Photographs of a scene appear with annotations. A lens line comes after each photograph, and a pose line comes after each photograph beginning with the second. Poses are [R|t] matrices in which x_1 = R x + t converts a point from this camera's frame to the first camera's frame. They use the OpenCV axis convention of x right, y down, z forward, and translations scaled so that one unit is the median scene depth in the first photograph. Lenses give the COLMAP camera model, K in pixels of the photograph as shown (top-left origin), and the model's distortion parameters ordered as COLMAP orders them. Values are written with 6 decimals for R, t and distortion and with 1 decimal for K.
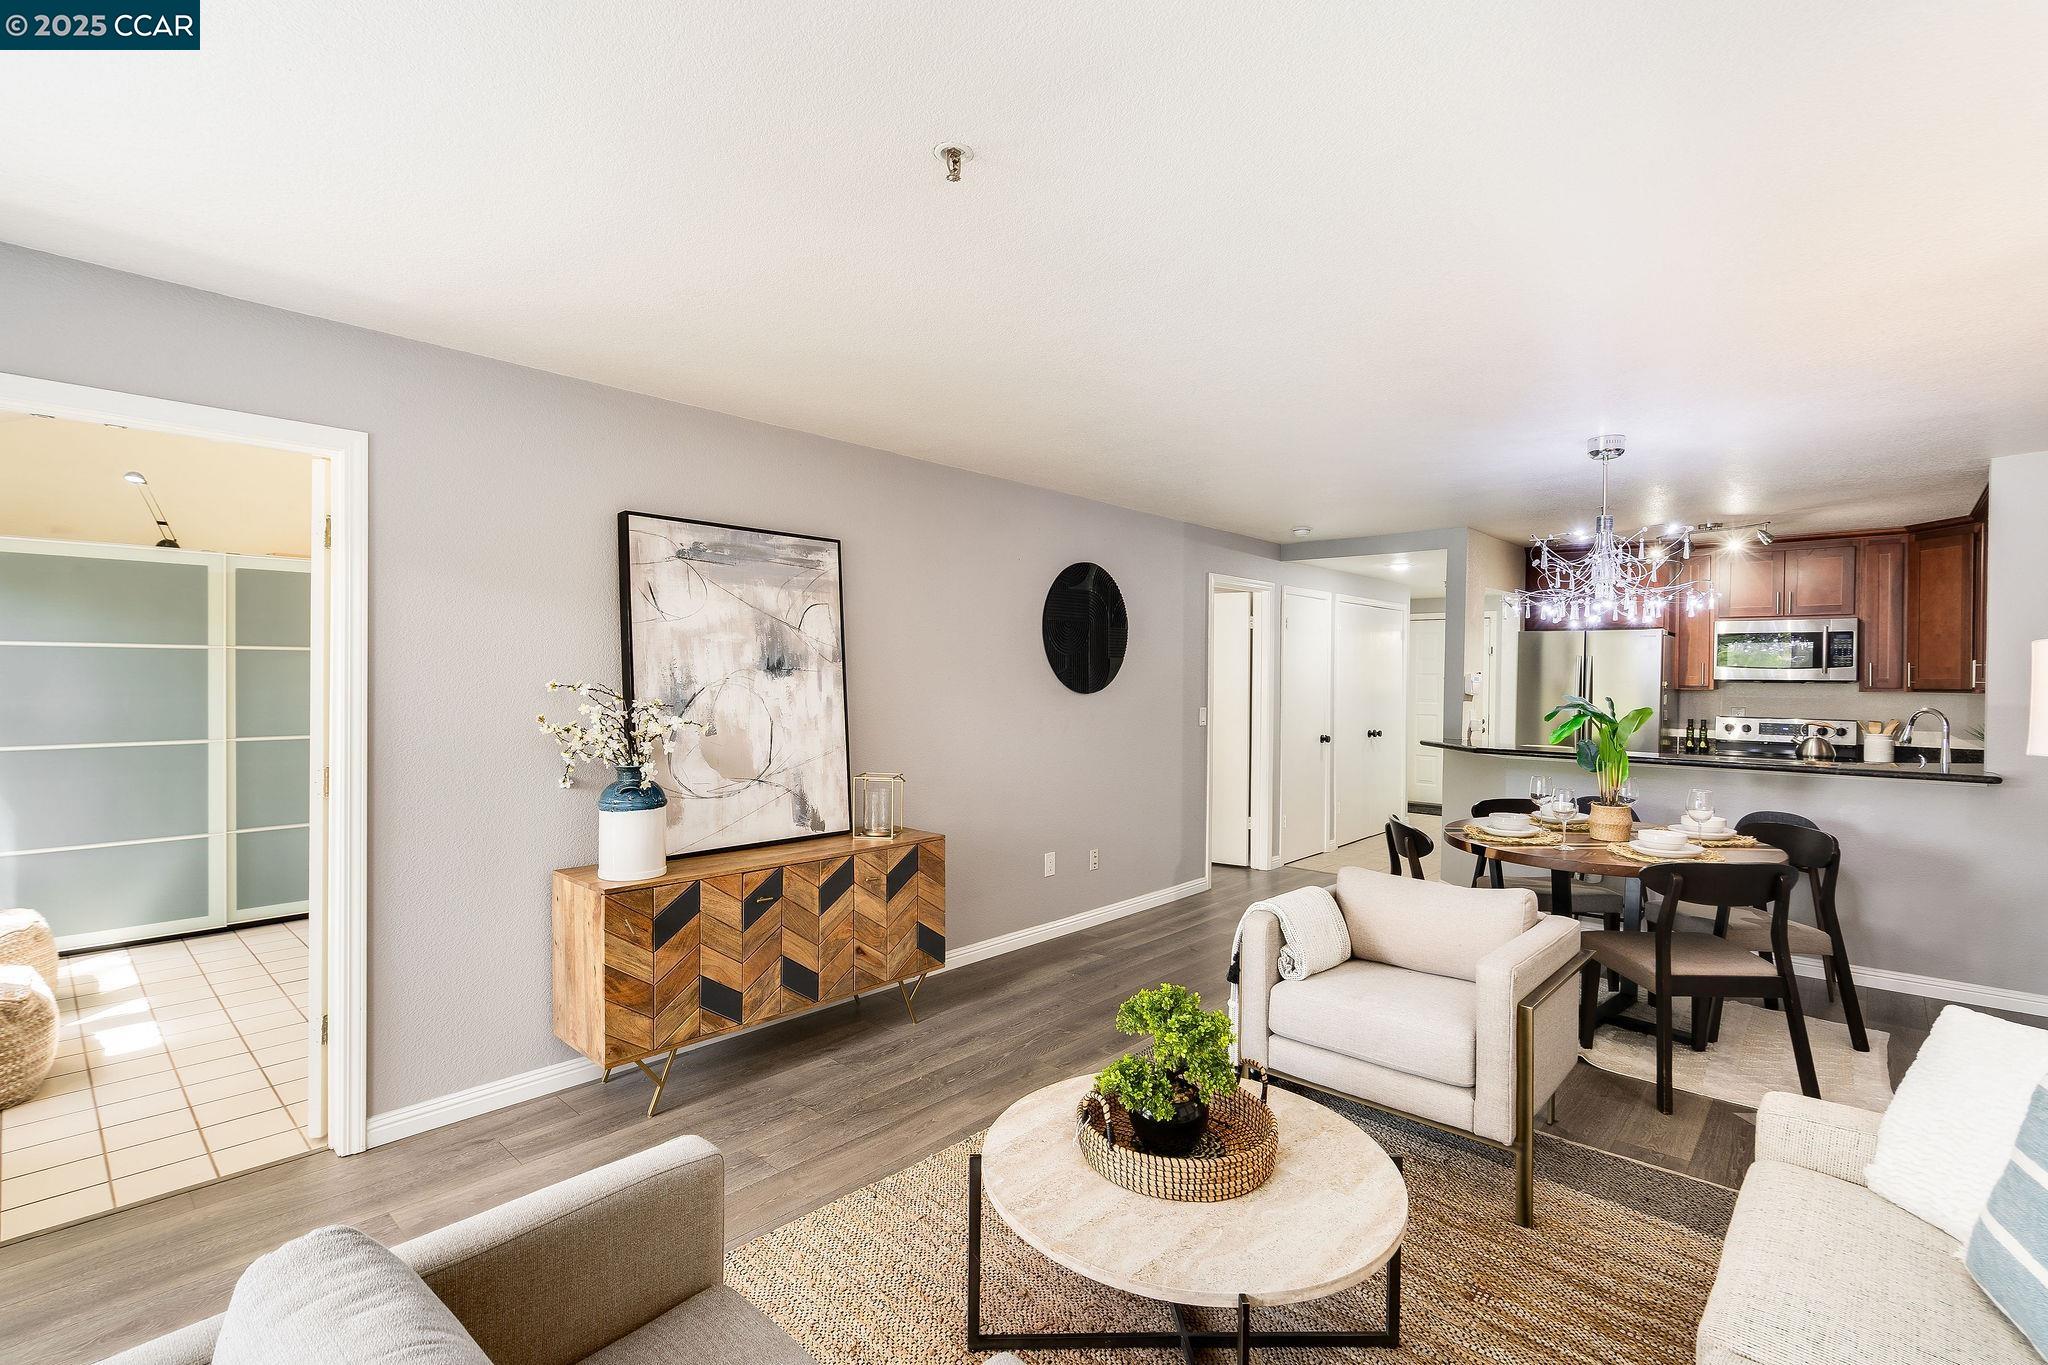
lens RADIAL K [[928.5, 0, 1024.0], [0, 928.5, 682.5], [0, 0, 1]] dist [-0.000494, 0.000064]
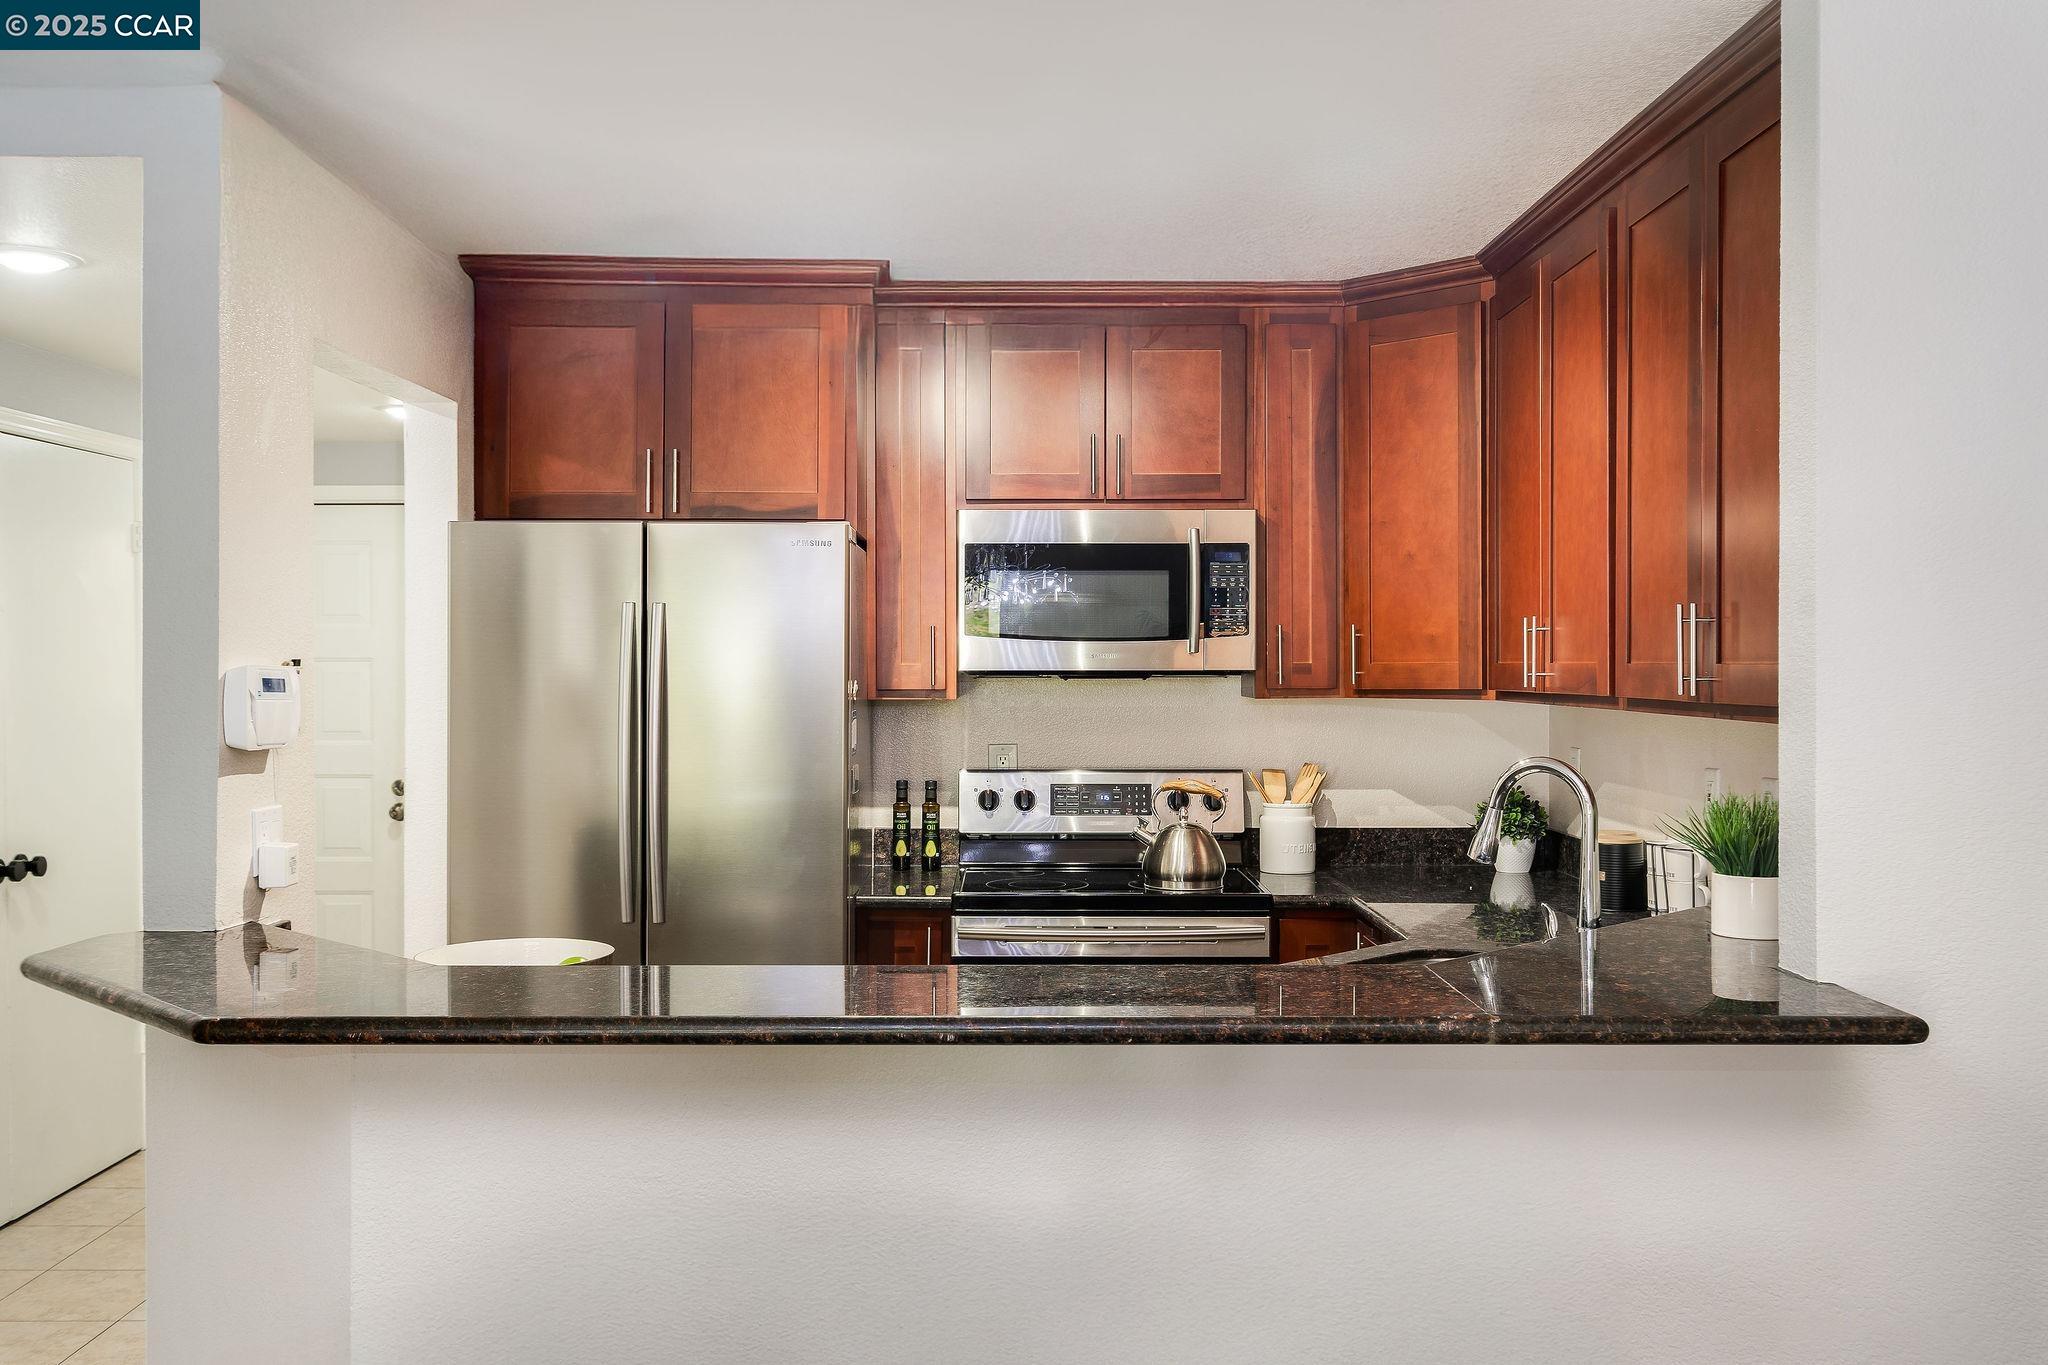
lens RADIAL K [[1842.3, 0, 1024.0], [0, 1842.3, 682.5], [0, 0, 1]] dist [0.001030, -0.002626]
pose [[0.731129, -0.019518, 0.681960, 0.288670], [0.012913, 0.999808, 0.014771, -0.009360], [-0.682117, -0.001993, 0.731240, 0.484270]]
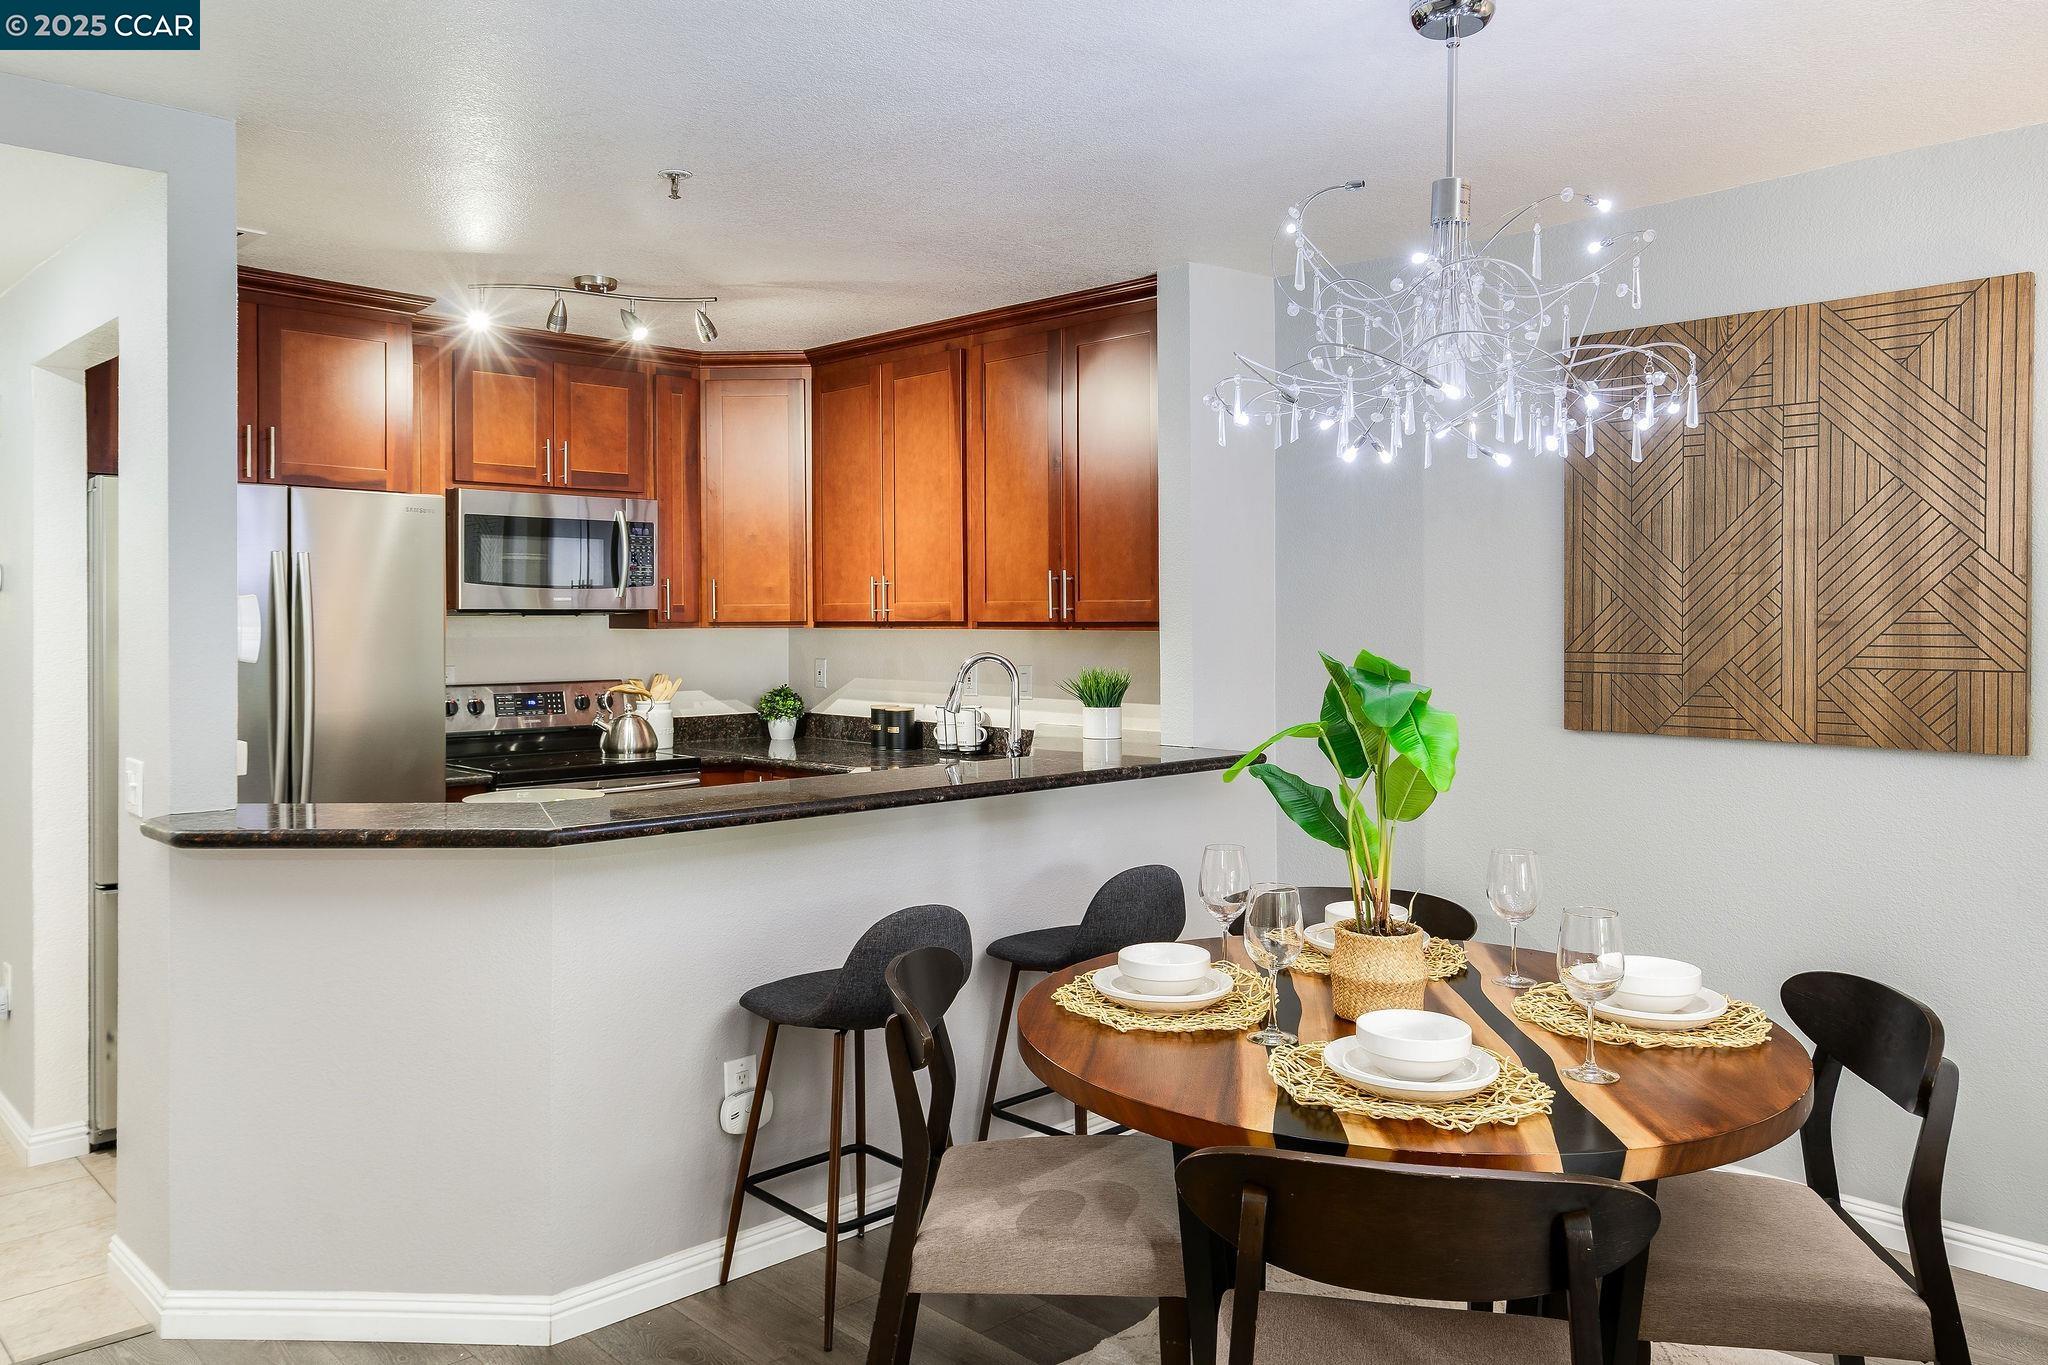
lens RADIAL K [[1480.2, 0, 1020.5], [0, 1480.2, 625.8], [0, 0, 1]] dist [0.001980, 0.001213]
pose [[0.062202, -0.016475, 0.997928, -0.001500], [0.007749, 0.999842, 0.016024, -0.004709], [-0.998033, 0.006736, 0.062320, 0.695331]]
